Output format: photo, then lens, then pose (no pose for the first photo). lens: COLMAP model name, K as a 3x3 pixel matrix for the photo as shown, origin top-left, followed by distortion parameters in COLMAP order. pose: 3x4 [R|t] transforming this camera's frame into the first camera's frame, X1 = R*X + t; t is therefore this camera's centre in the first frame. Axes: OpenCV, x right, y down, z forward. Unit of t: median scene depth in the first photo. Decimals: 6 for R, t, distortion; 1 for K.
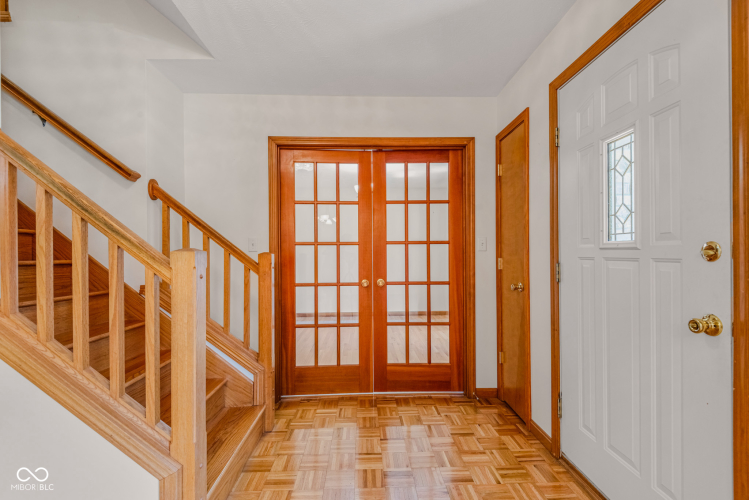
lens RADIAL K [[342.7, 0, 381.4], [0, 342.7, 252.9], [0, 0, 1]] dist [0.003524, -0.003481]
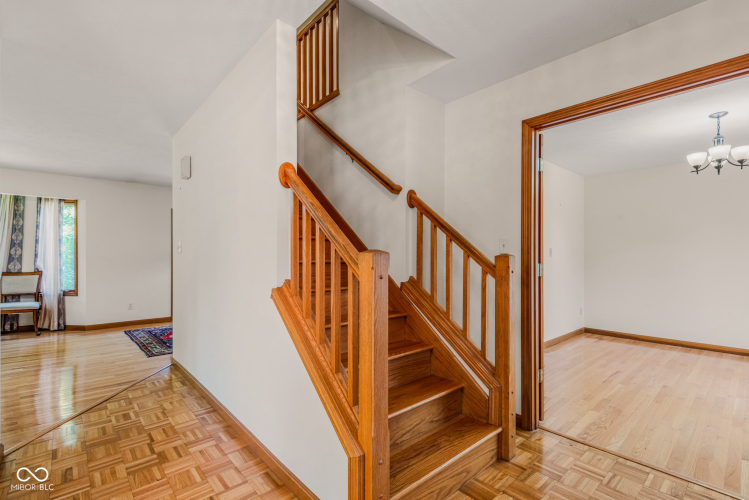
lens RADIAL K [[342.7, 0, 376.7], [0, 342.7, 256.7], [0, 0, 1]] dist [0.003524, -0.003481]
pose [[0.620661, 0.004026, -0.784068, 0.151803], [-0.002654, 0.999992, 0.003034, 0.003542], [0.784074, 0.000198, 0.620667, 0.206121]]
